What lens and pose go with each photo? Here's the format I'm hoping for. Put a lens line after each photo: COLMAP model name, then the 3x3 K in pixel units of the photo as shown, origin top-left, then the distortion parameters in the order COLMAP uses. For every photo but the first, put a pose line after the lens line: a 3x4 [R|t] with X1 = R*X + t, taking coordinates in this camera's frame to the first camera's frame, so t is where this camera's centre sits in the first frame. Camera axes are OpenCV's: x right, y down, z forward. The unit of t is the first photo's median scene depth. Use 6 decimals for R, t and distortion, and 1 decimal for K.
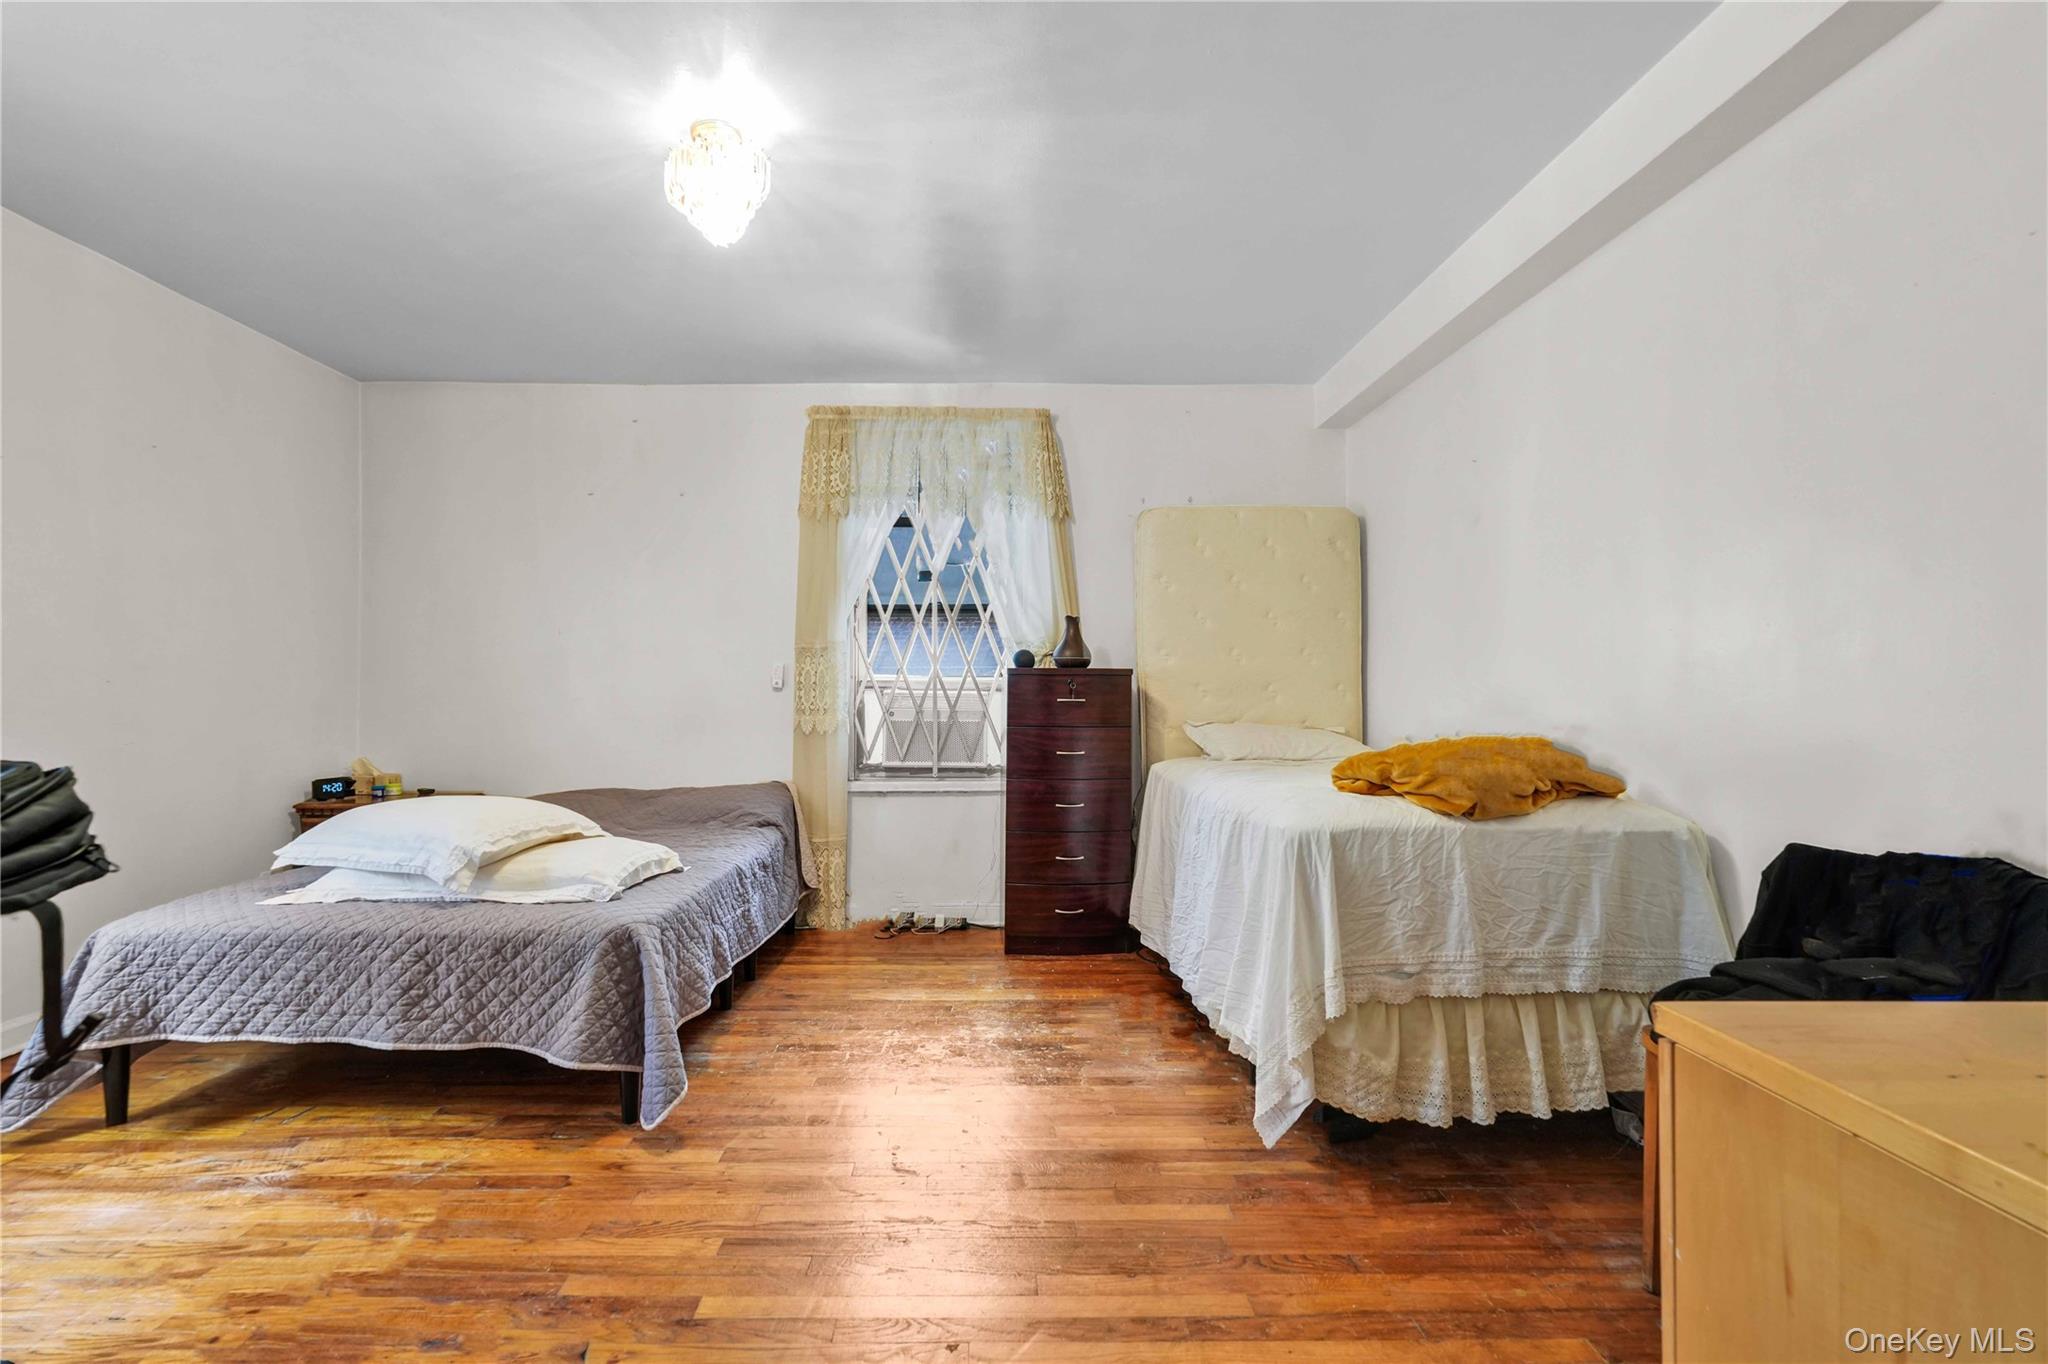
lens RADIAL K [[906.2, 0, 1002.8], [0, 906.2, 720.8], [0, 0, 1]] dist [-0.016139, 0.009539]
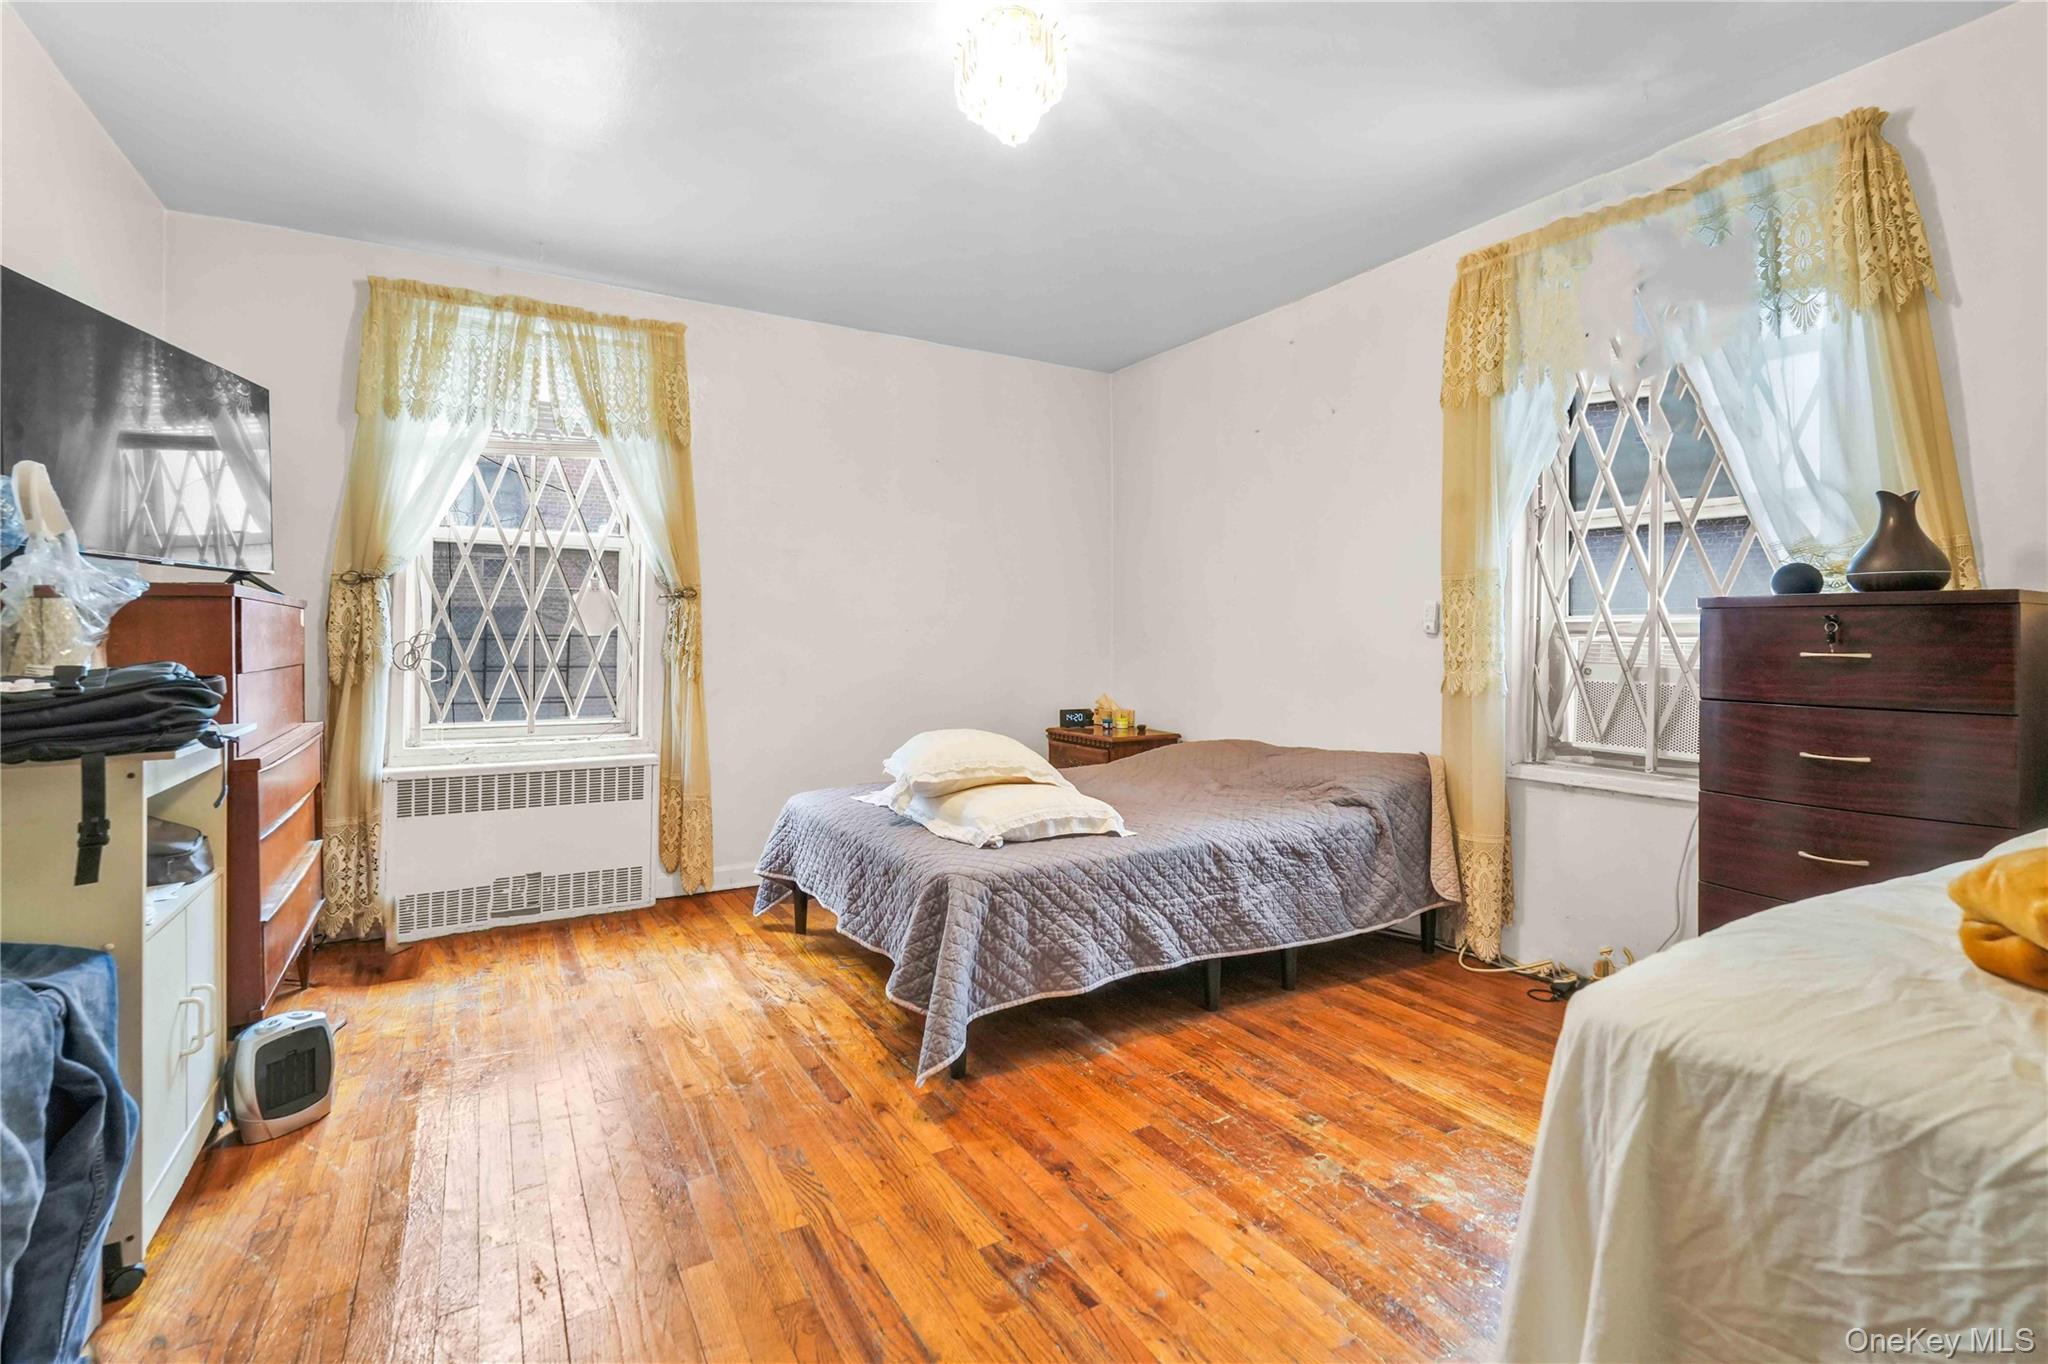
lens RADIAL K [[923.1, 0, 1021.5], [0, 923.1, 647.4], [0, 0, 1]] dist [-0.017474, 0.010579]
pose [[0.499273, 0.009747, -0.866390, 0.434376], [-0.028757, 0.999572, -0.005326, -0.016122], [0.865967, 0.027574, 0.499340, 0.493340]]
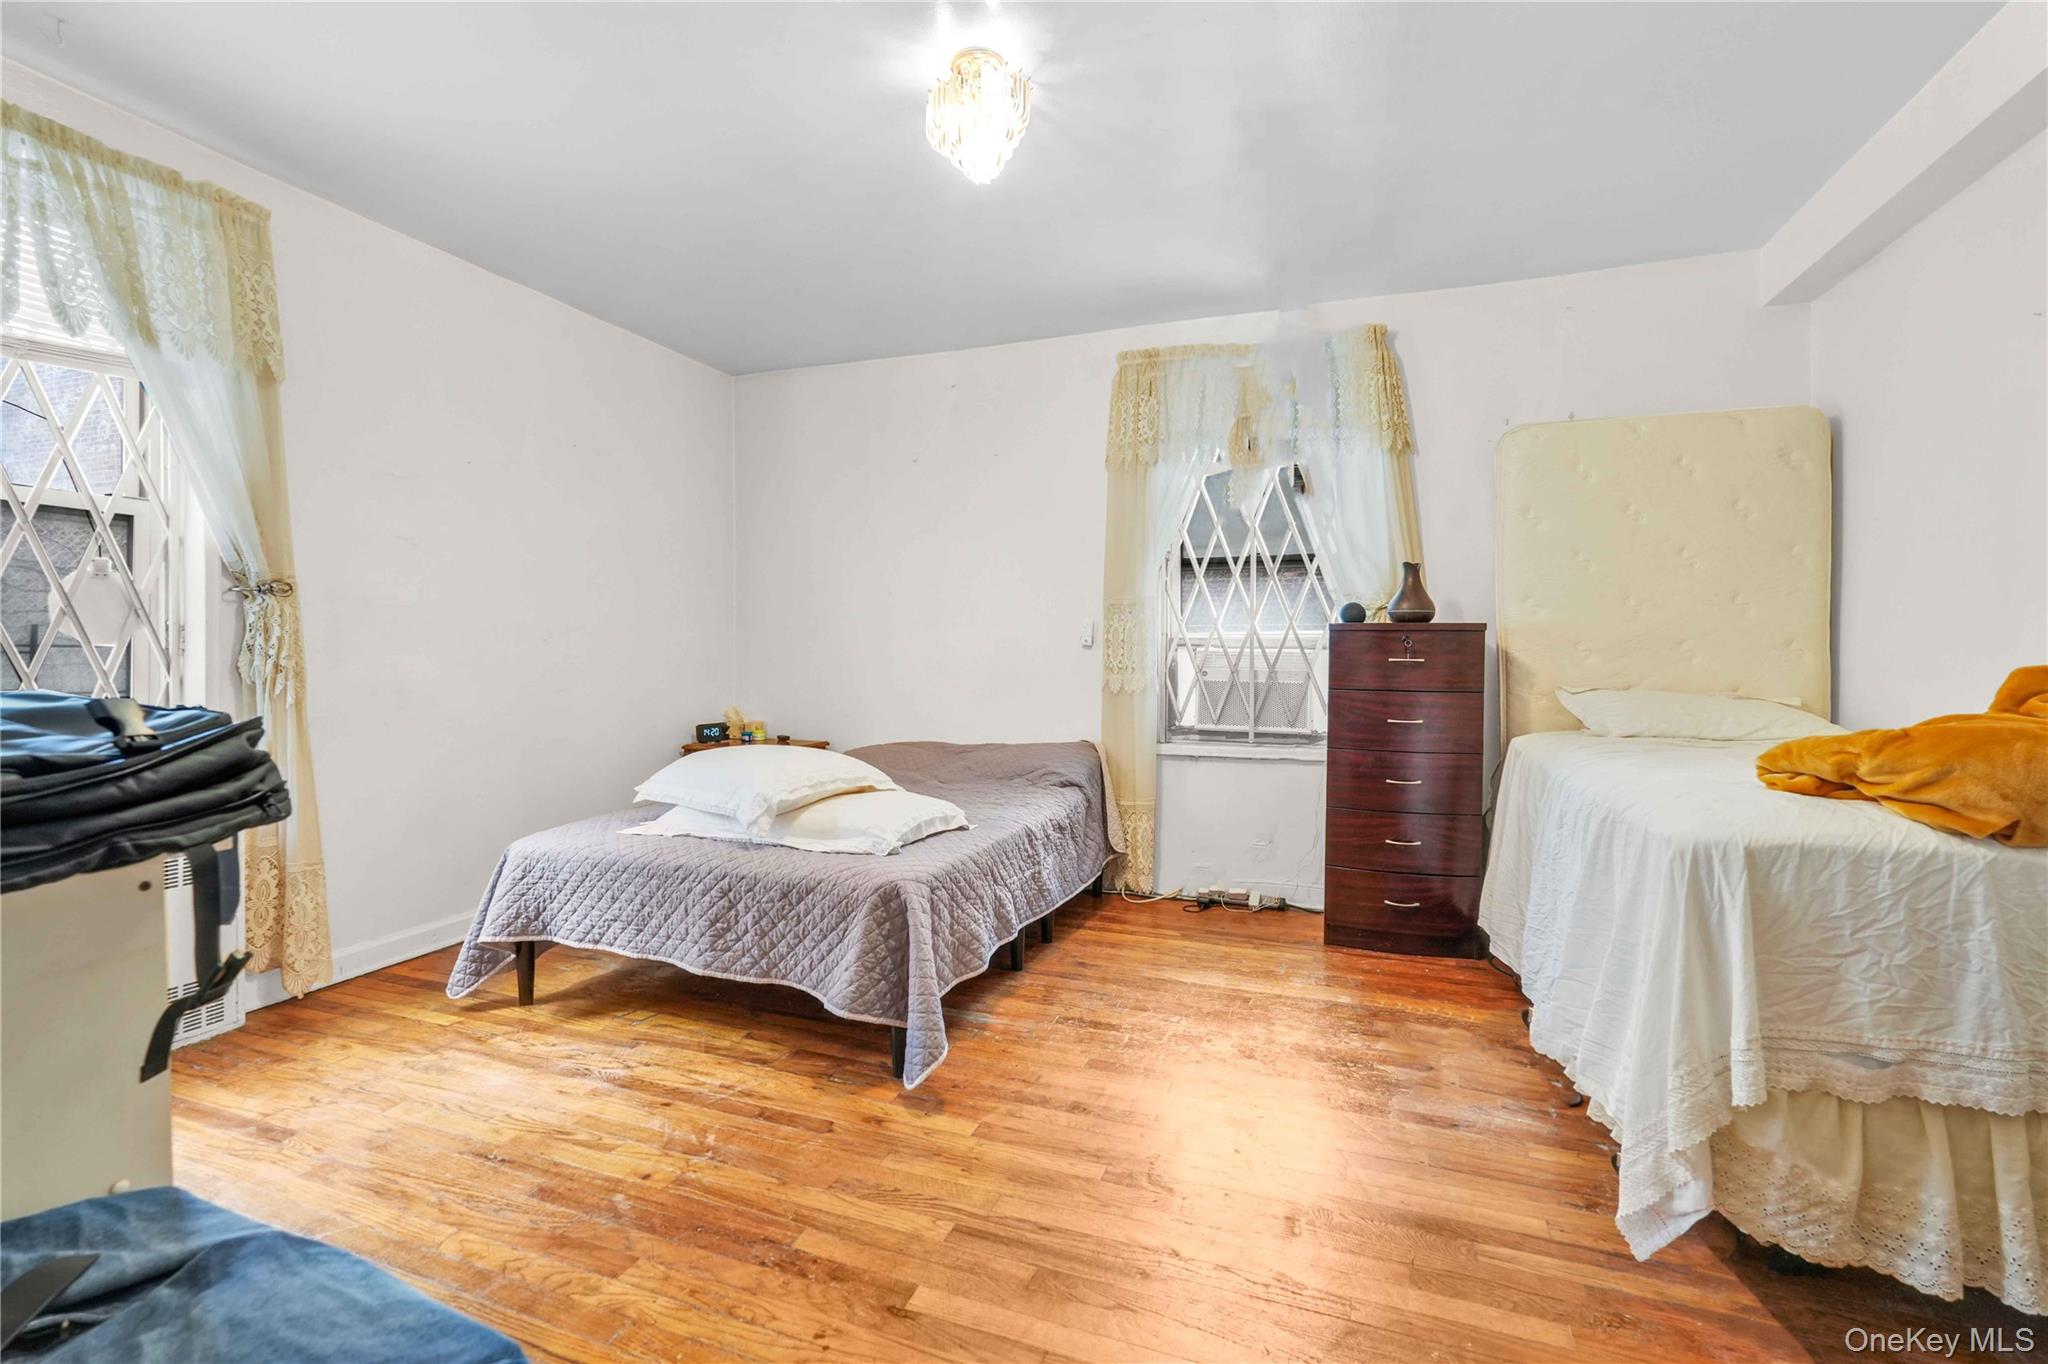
lens RADIAL K [[905.8, 0, 1020.2], [0, 905.8, 685.0], [0, 0, 1]] dist [-0.016661, 0.009121]
pose [[0.932517, 0.015937, -0.360774, 0.062302], [-0.013517, 0.999866, 0.009229, -0.003076], [0.360873, -0.003729, 0.932608, 0.097314]]
